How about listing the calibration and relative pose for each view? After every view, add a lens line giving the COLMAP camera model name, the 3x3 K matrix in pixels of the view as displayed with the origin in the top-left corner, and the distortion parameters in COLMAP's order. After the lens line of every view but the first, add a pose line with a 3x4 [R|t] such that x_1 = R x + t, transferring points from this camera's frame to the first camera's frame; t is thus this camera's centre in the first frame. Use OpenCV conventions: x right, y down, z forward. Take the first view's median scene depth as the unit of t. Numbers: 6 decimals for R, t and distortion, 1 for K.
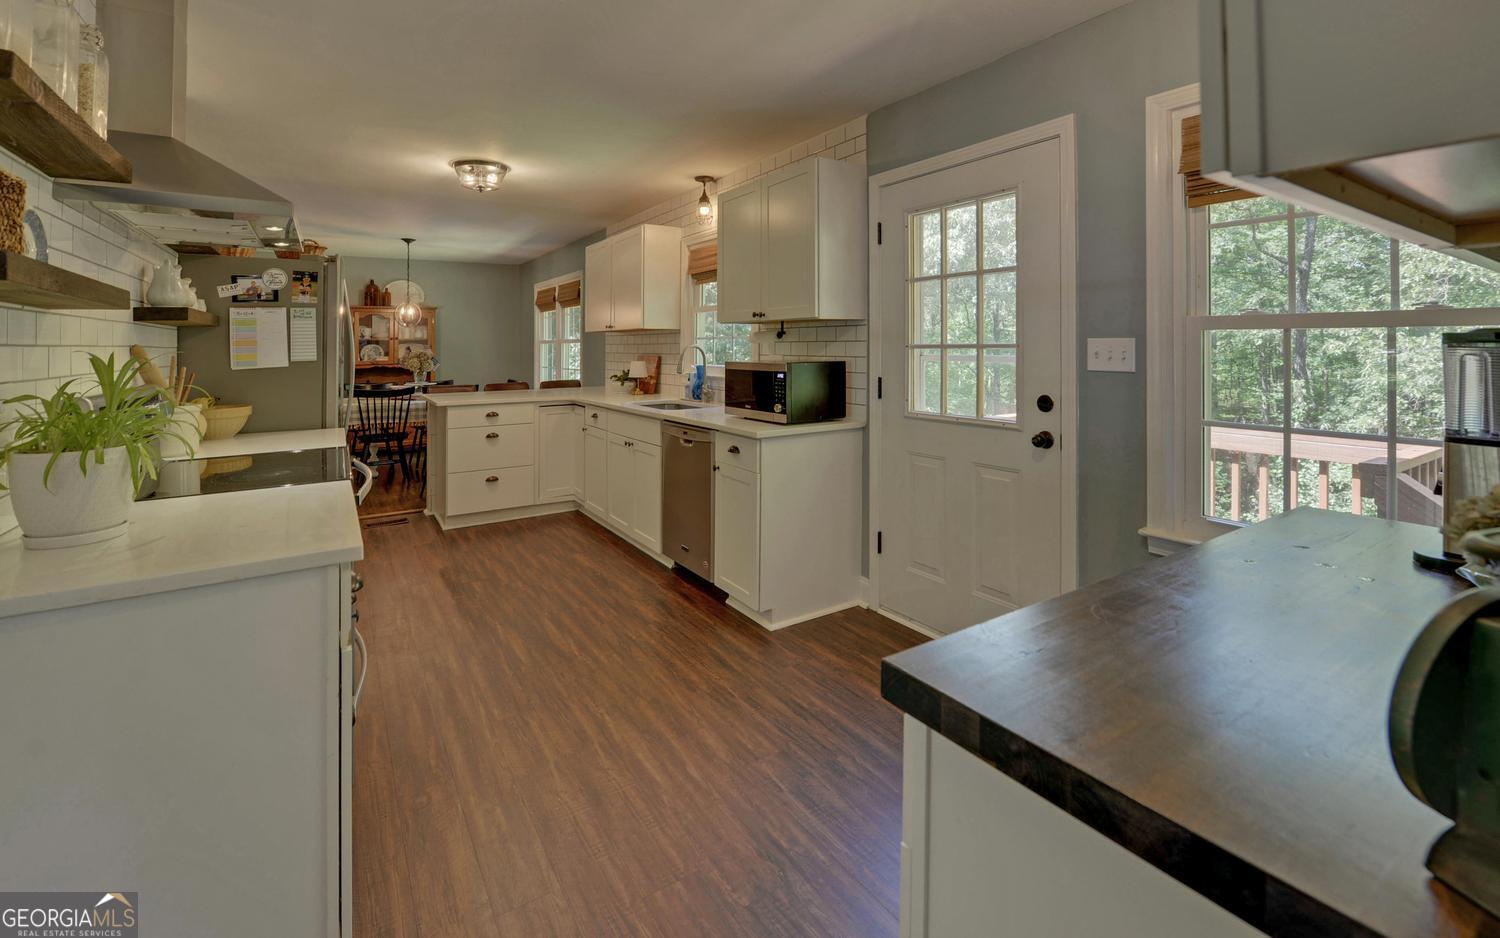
lens RADIAL K [[642.1, 0, 760.0], [0, 642.1, 468.5], [0, 0, 1]] dist [-0.000251, 0.000230]
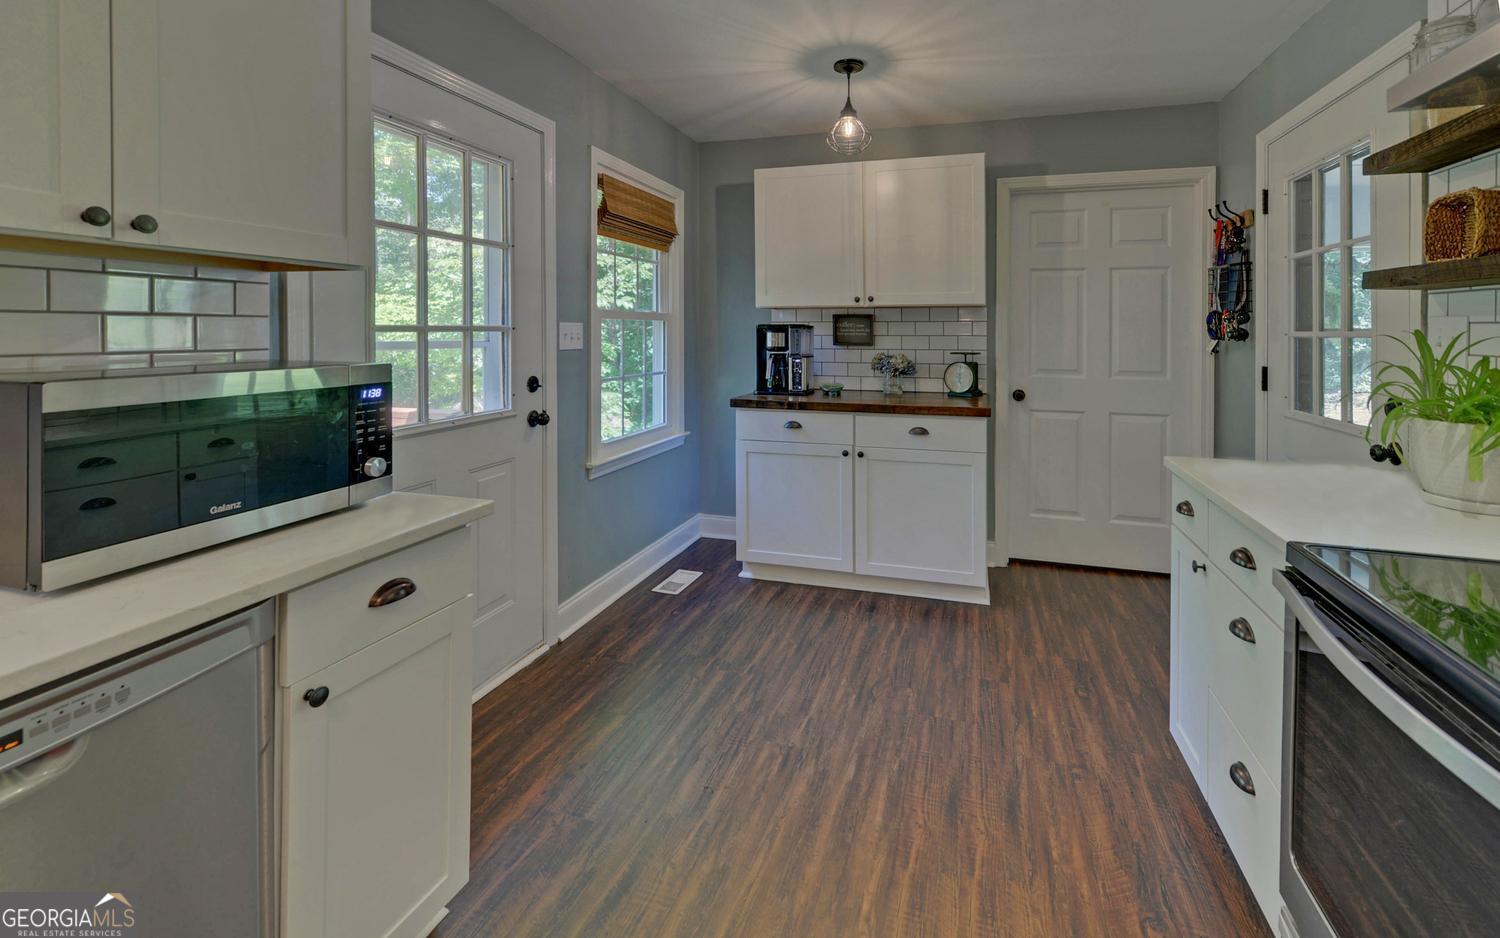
lens RADIAL K [[642.1, 0, 760.0], [0, 642.1, 468.5], [0, 0, 1]] dist [-0.000251, 0.000230]
pose [[-0.620581, -0.159234, 0.767805, -0.627368], [0.152454, 0.935980, 0.317332, -0.253730], [-0.769180, 0.313985, -0.556575, 1.371521]]
